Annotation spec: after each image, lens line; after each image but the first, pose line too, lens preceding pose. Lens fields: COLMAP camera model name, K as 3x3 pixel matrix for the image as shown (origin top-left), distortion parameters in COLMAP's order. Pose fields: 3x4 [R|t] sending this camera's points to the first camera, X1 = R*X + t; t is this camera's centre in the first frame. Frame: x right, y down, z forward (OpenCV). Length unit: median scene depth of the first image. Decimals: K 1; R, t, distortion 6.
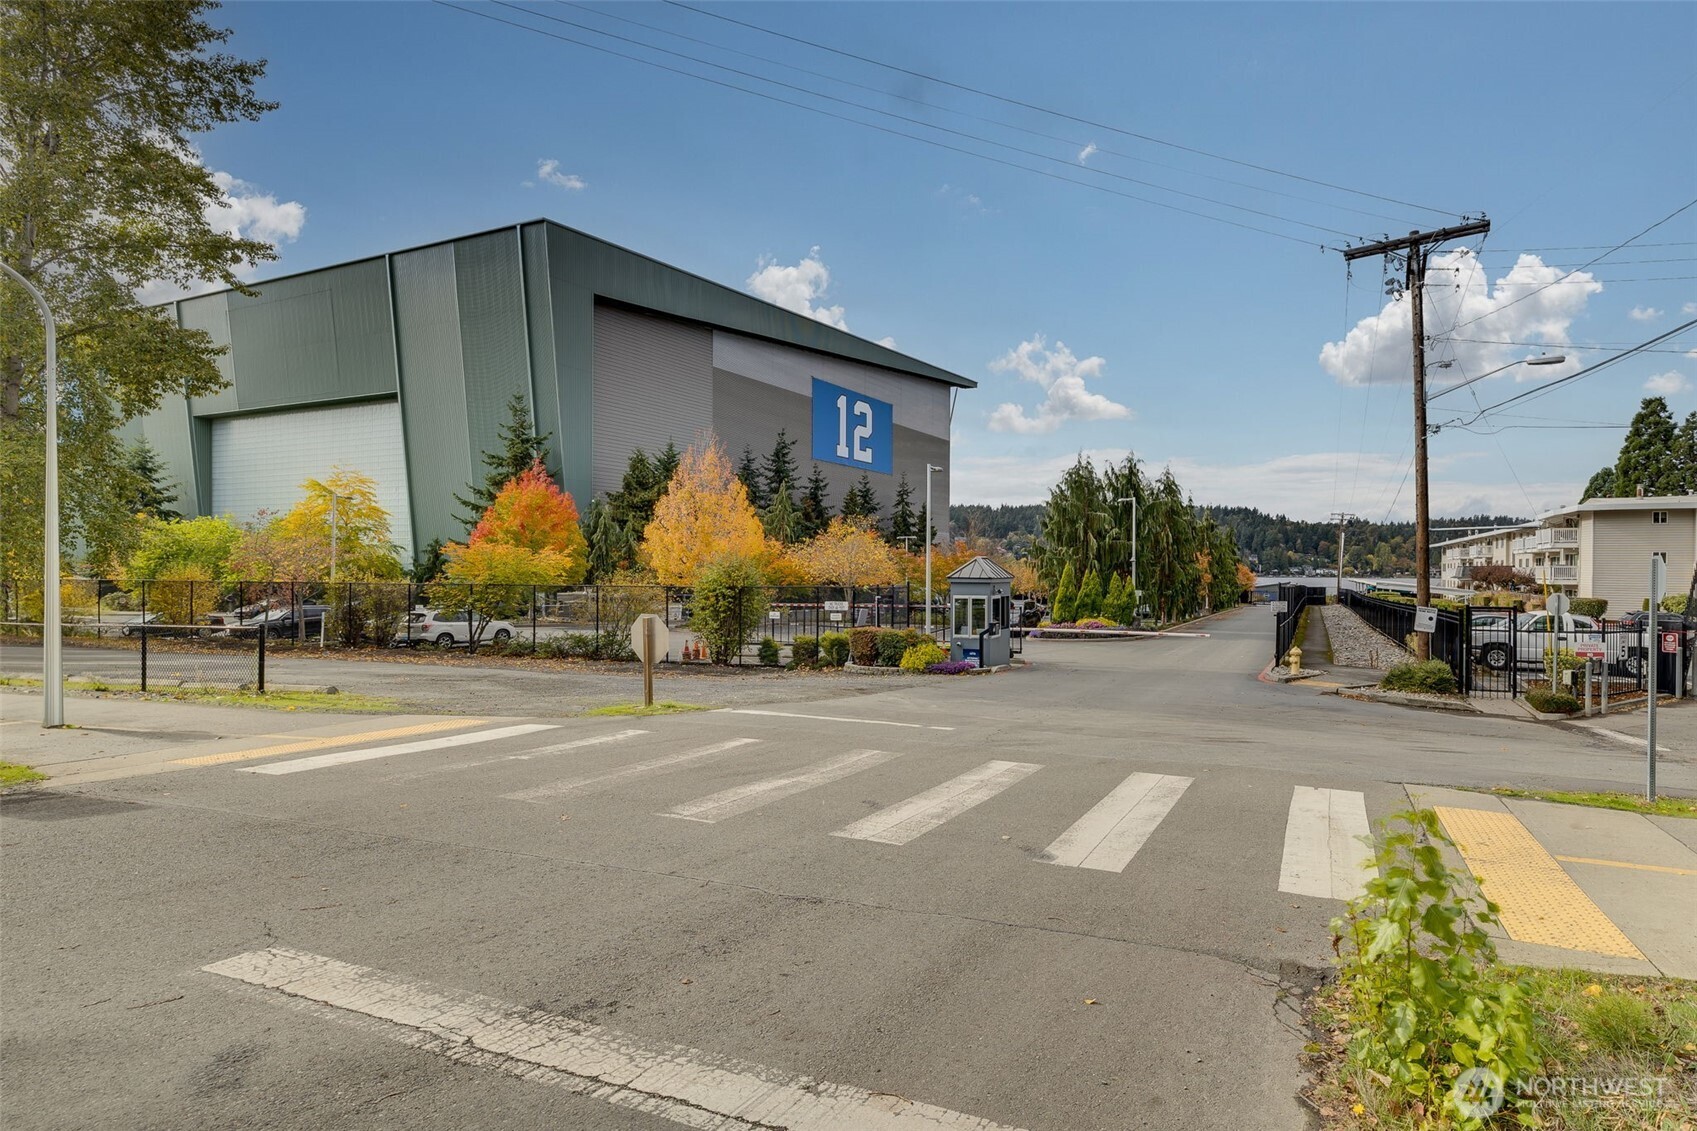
lens RADIAL K [[887.4, 0, 848.5], [0, 887.4, 565.5], [0, 0, 1]] dist [0.000524, 0.000101]
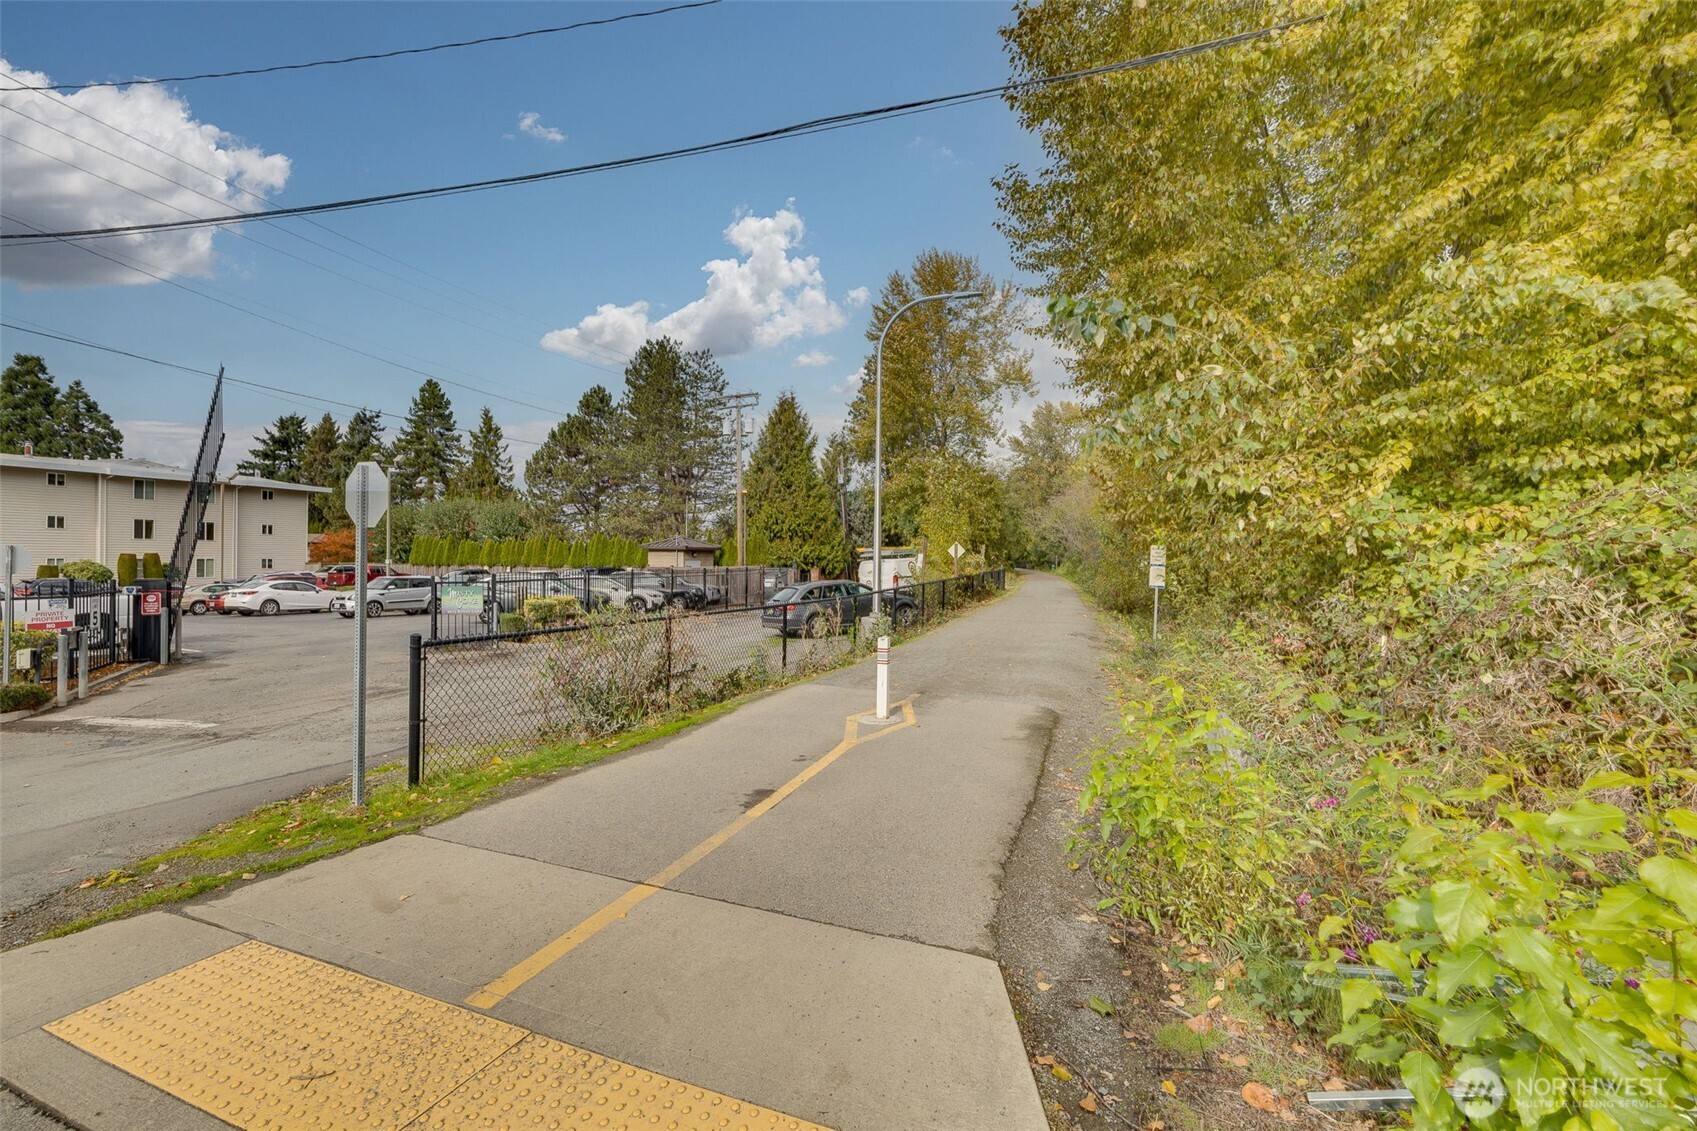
lens RADIAL K [[676.4, 0, 847.5], [0, 676.4, 573.6], [0, 0, 1]] dist [0.000028, -0.000093]
pose [[-0.099112, -0.018730, 0.994900, 0.184859], [-0.010939, 0.999783, 0.017733, 0.037310], [-0.995016, -0.009126, -0.099296, 0.374751]]
